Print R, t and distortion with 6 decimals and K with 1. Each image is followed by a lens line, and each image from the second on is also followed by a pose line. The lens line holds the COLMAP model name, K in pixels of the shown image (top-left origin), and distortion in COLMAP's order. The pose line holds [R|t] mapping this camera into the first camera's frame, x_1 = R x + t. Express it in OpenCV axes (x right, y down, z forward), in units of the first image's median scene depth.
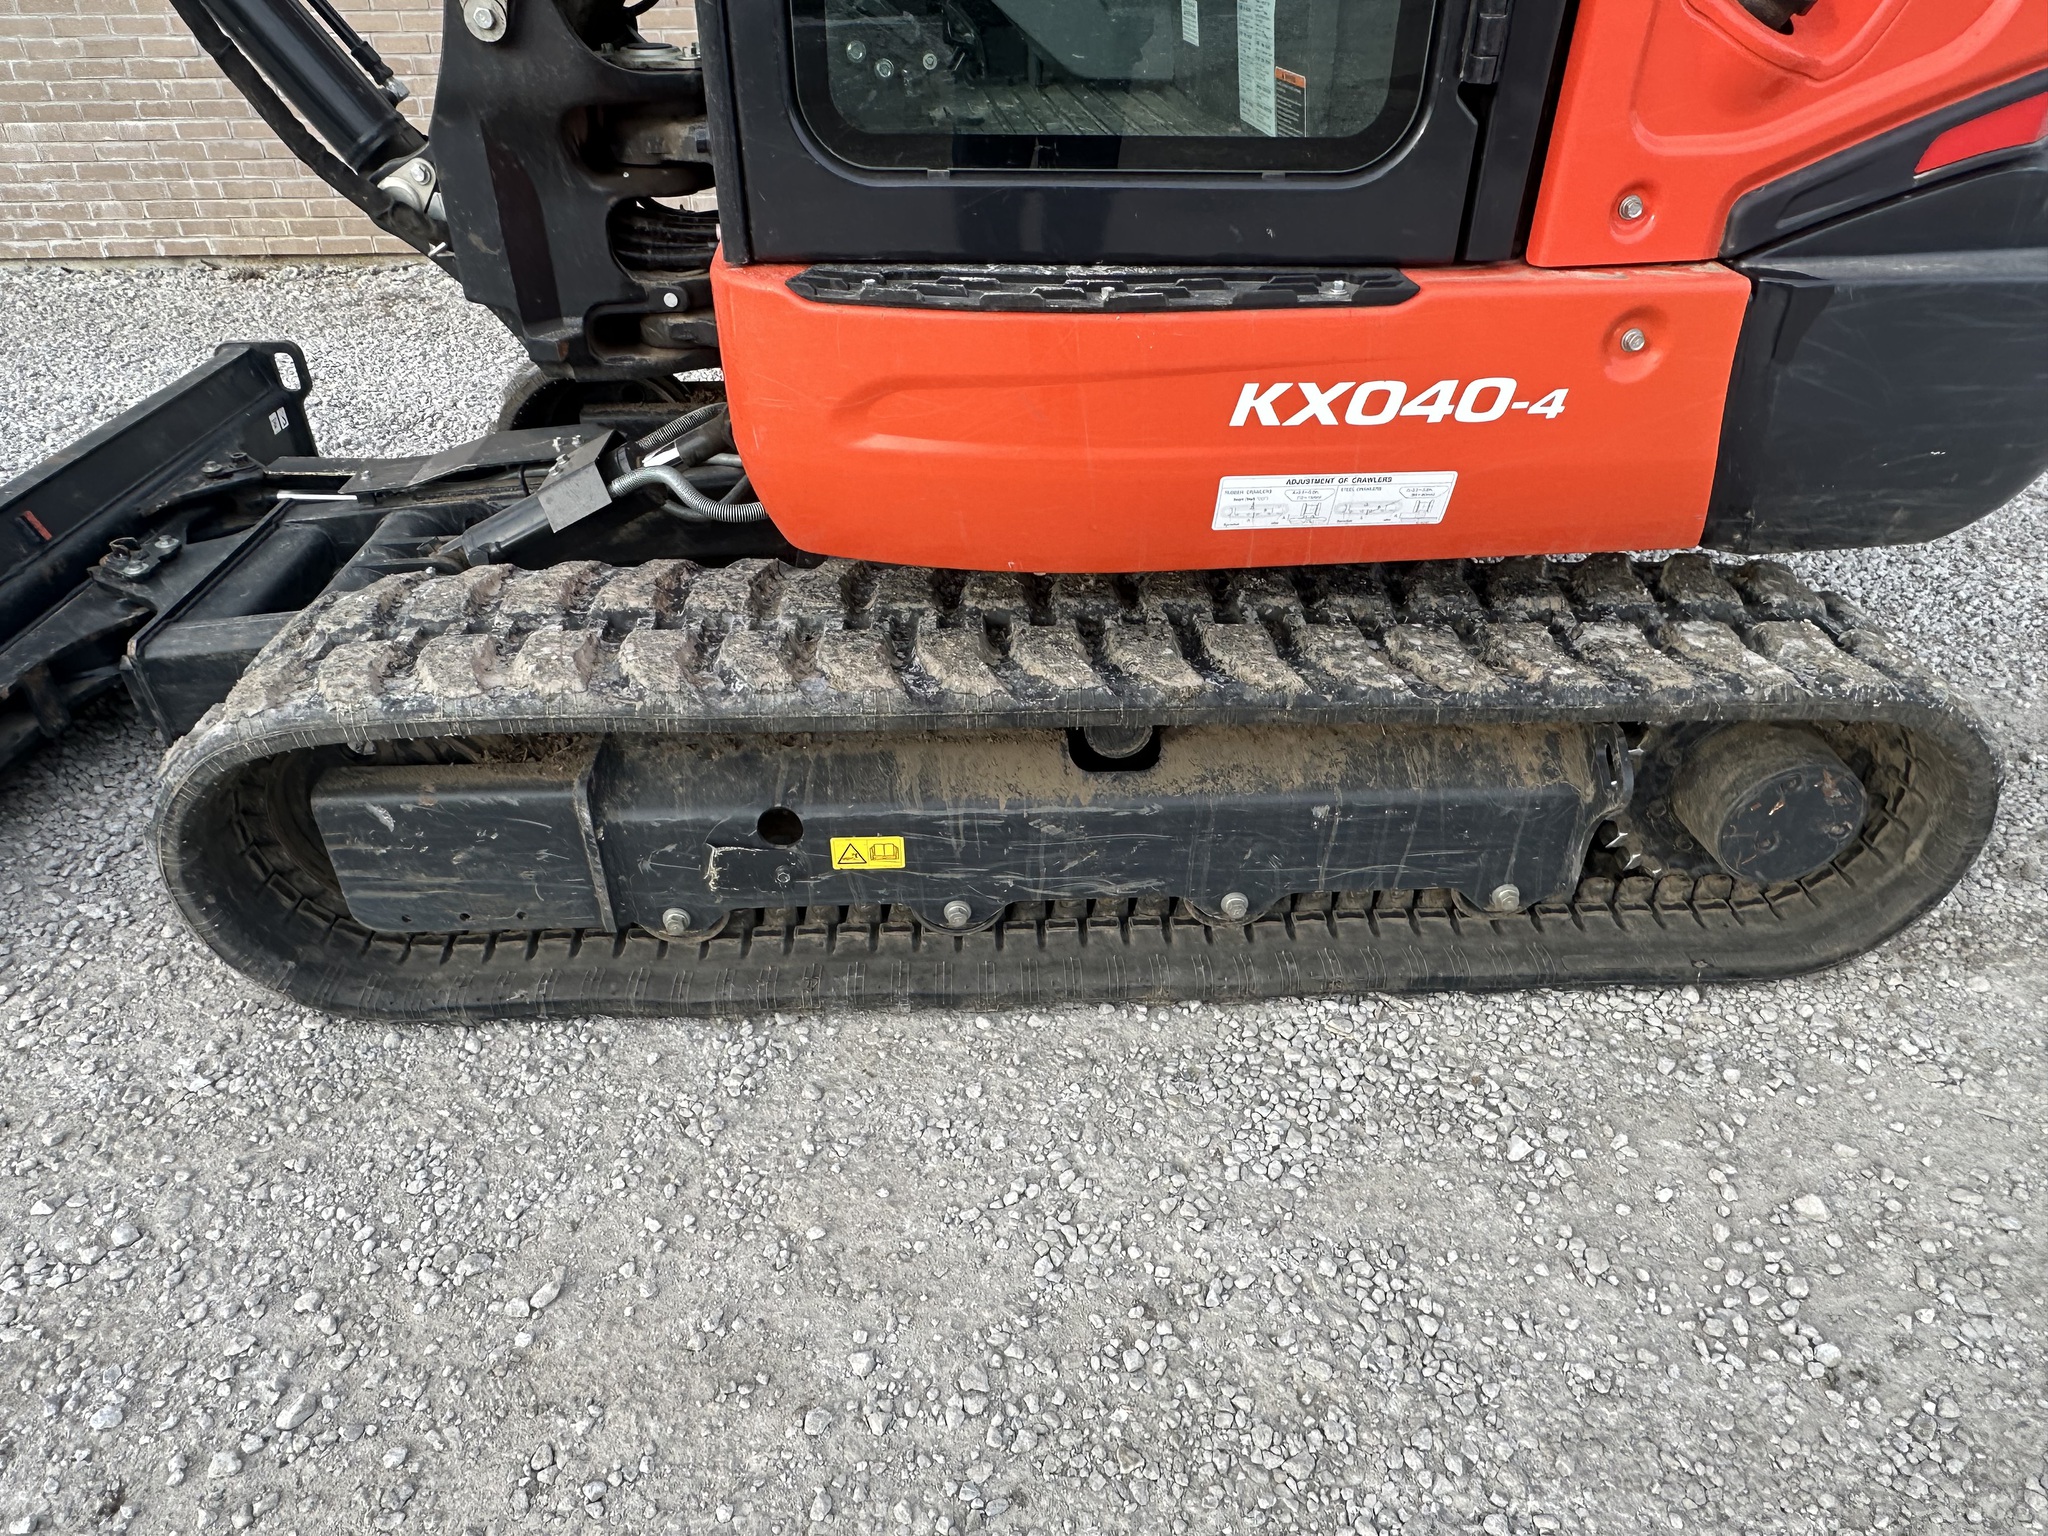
lens RADIAL K [[1328.1, 0, 1019.9], [0, 1328.1, 791.7], [0, 0, 1]] dist [-0.003746, 0.002445]
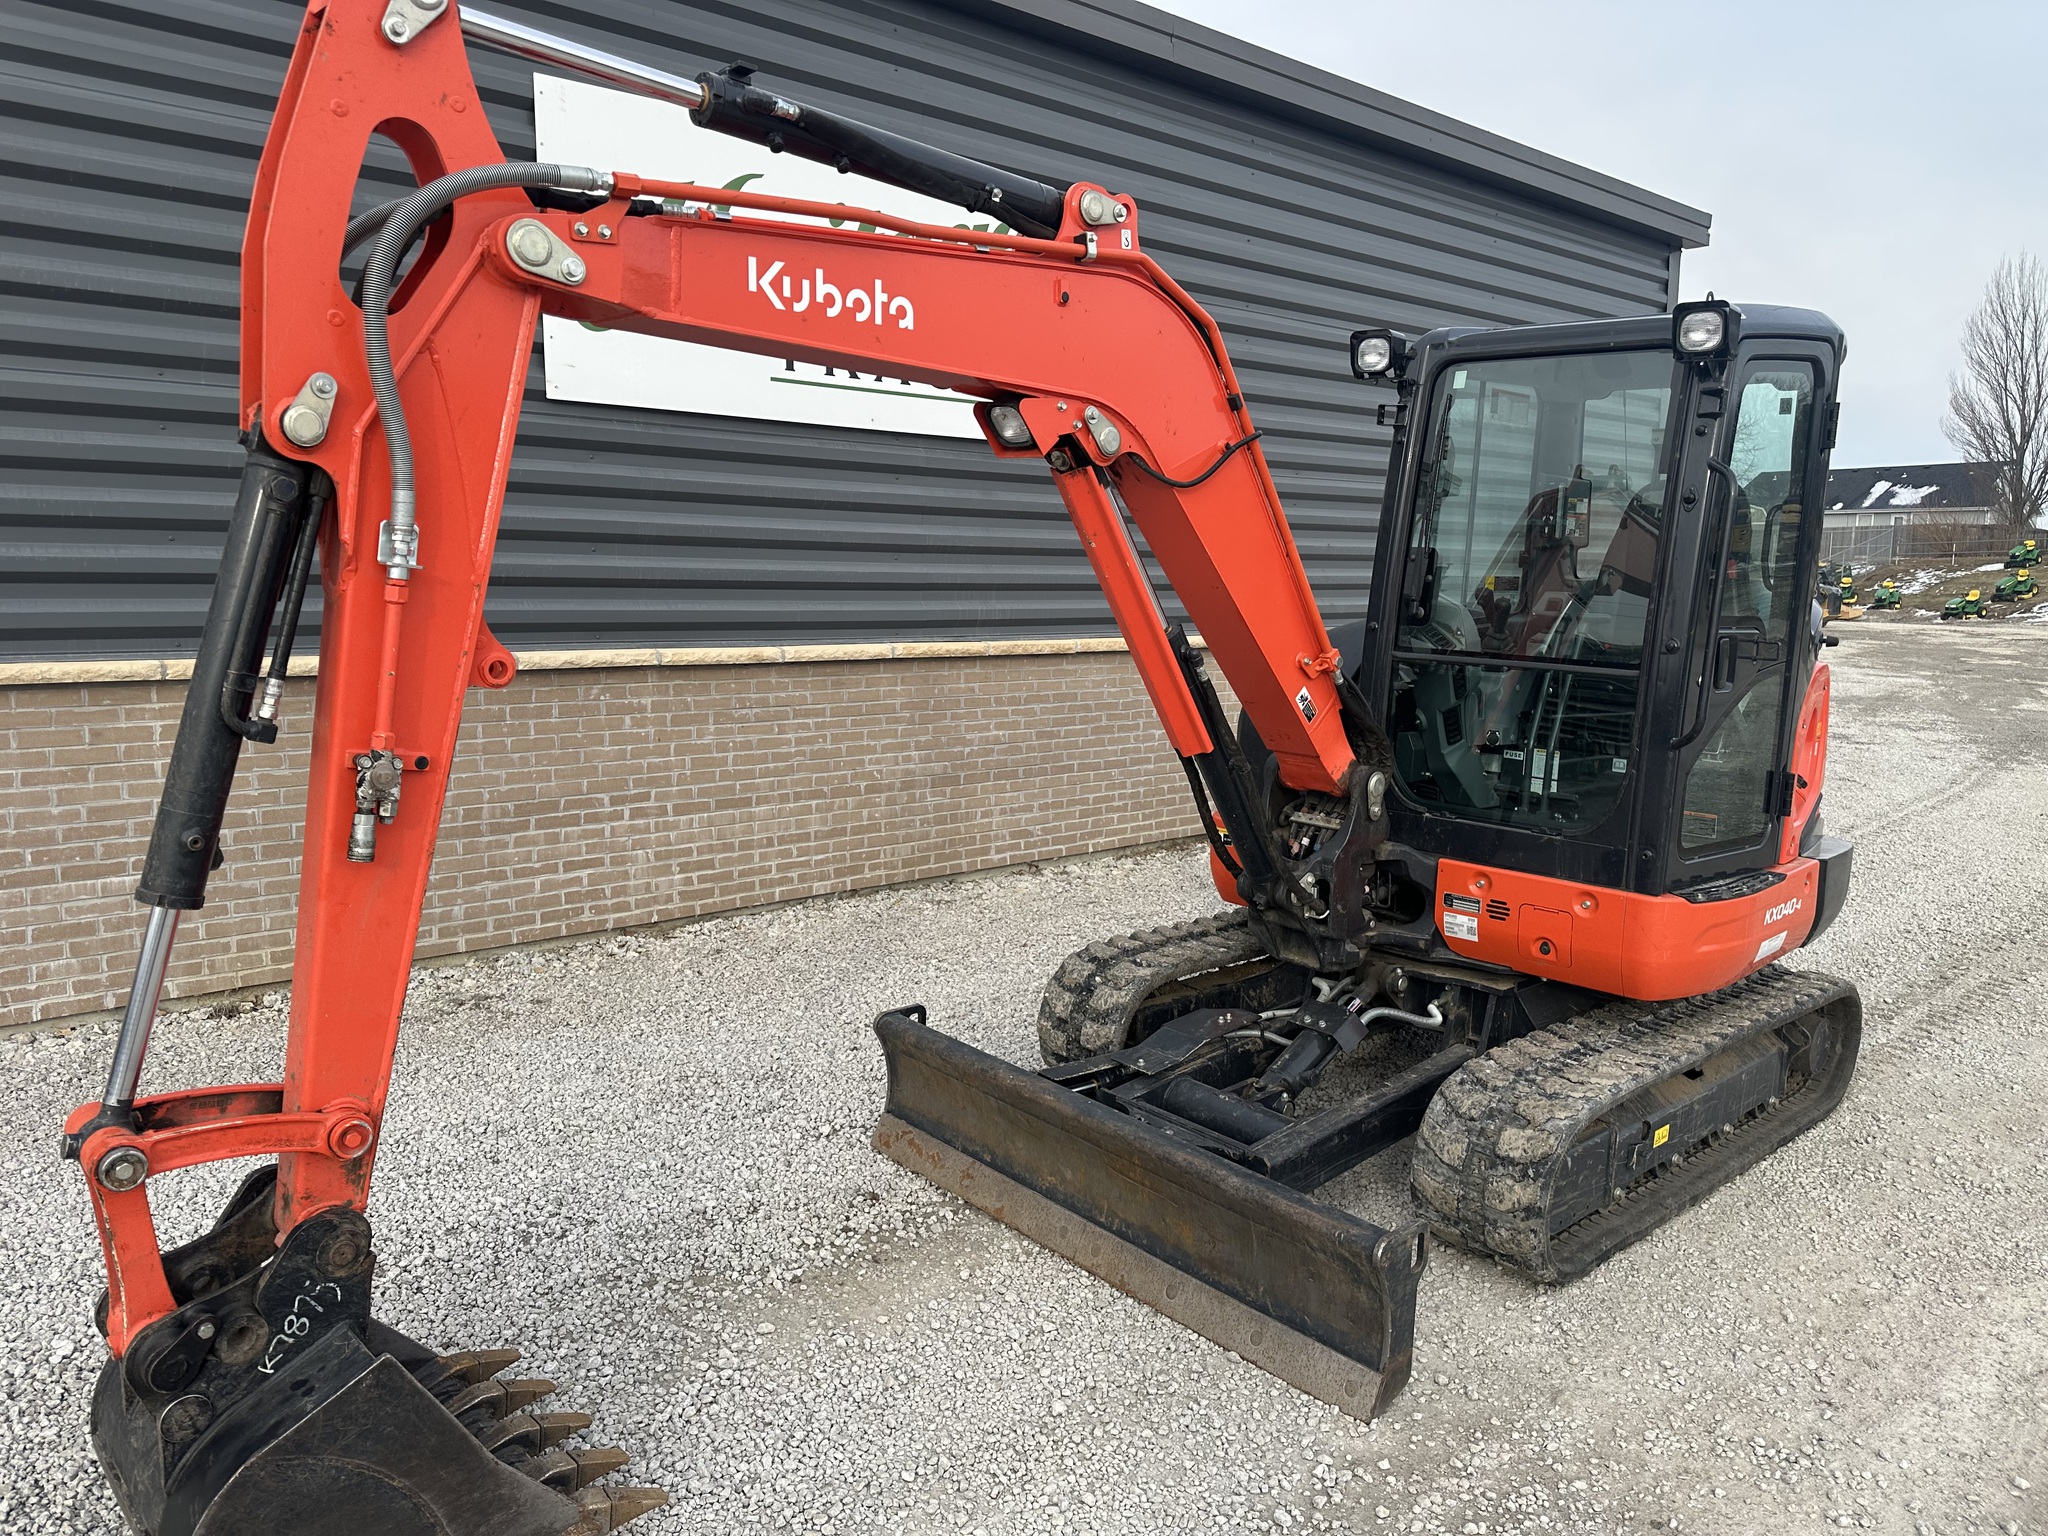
lens RADIAL K [[1433.1, 0, 1020.9], [0, 1433.1, 761.7], [0, 0, 1]] dist [0.079270, -0.095294]
pose [[0.764075, -0.064839, 0.641861, -2.598482], [0.331006, 0.893392, -0.303784, -0.135292], [-0.553737, 0.444574, 0.704081, -0.434893]]
